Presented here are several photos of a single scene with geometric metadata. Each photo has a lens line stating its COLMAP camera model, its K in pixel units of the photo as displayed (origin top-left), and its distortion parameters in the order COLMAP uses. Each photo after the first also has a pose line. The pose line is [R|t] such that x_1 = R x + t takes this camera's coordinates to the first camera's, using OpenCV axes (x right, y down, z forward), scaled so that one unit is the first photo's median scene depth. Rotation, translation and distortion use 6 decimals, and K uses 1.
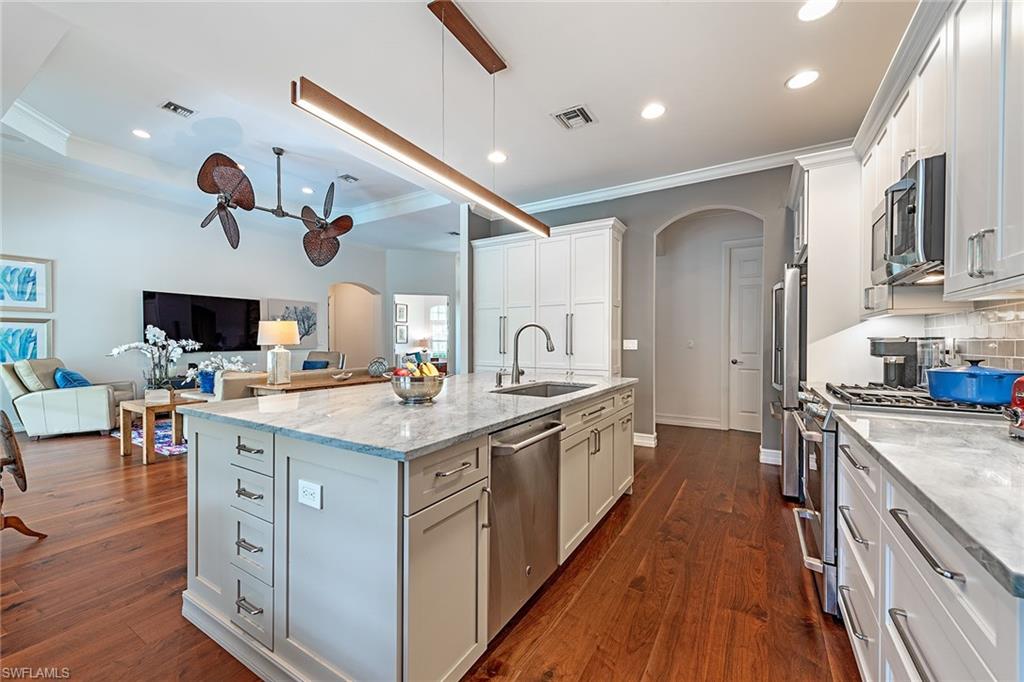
lens RADIAL K [[401.6, 0, 512.0], [0, 401.6, 341.0], [0, 0, 1]] dist [0.001833, 0.000189]
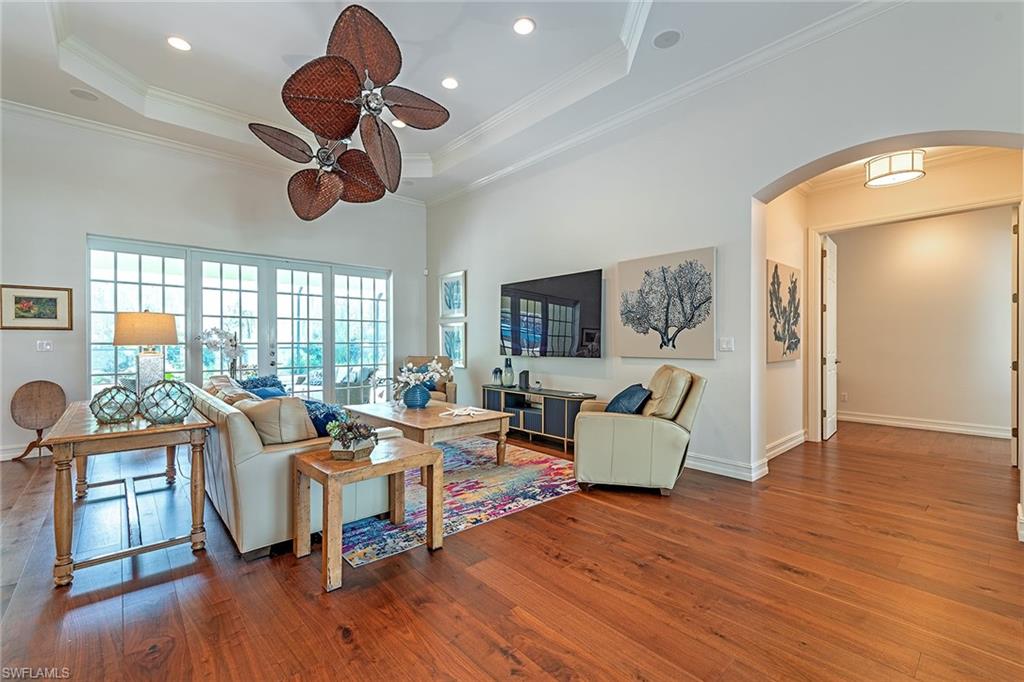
lens RADIAL K [[438.0, 0, 512.0], [0, 438.0, 341.0], [0, 0, 1]] dist [0.000229, -0.000218]
pose [[-0.282939, -0.003325, -0.959132, -0.006848], [0.000537, 0.999993, -0.003625, 0.001153], [0.959138, -0.001540, -0.282935, 0.983954]]
